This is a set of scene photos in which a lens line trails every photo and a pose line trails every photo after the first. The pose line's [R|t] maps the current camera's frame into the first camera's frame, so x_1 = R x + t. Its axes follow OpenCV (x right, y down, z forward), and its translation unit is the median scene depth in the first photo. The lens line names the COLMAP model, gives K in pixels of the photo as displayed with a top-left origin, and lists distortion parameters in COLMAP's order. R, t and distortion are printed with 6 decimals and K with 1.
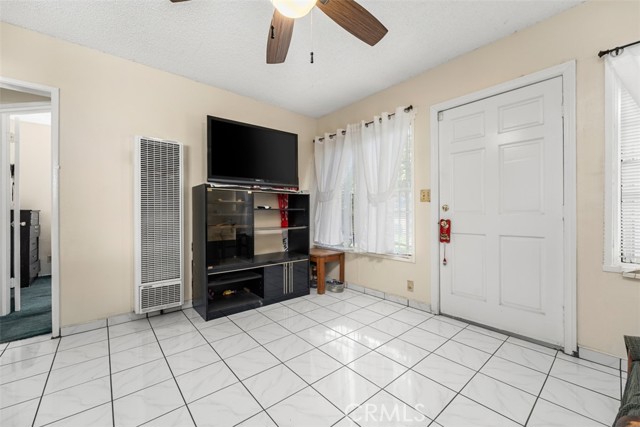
lens RADIAL K [[260.4, 0, 317.7], [0, 260.4, 214.1], [0, 0, 1]] dist [-0.000377, 0.000808]
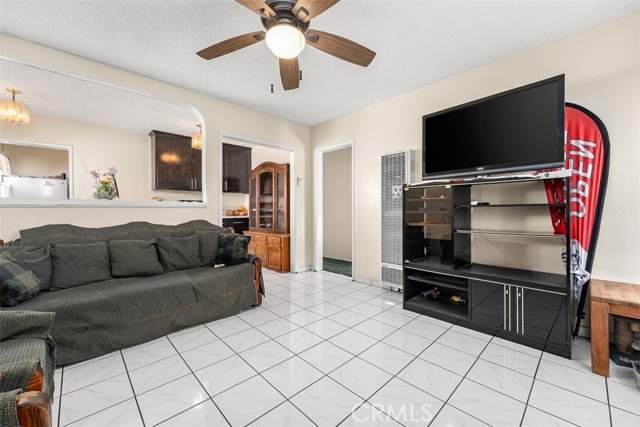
lens RADIAL K [[260.4, 0, 314.7], [0, 260.4, 211.5], [0, 0, 1]] dist [-0.000377, 0.000808]
pose [[0.042048, 0.006641, -0.999094, 0.594487], [-0.006821, 0.999957, 0.006360, -0.003572], [0.999092, 0.006547, 0.042091, 0.528472]]
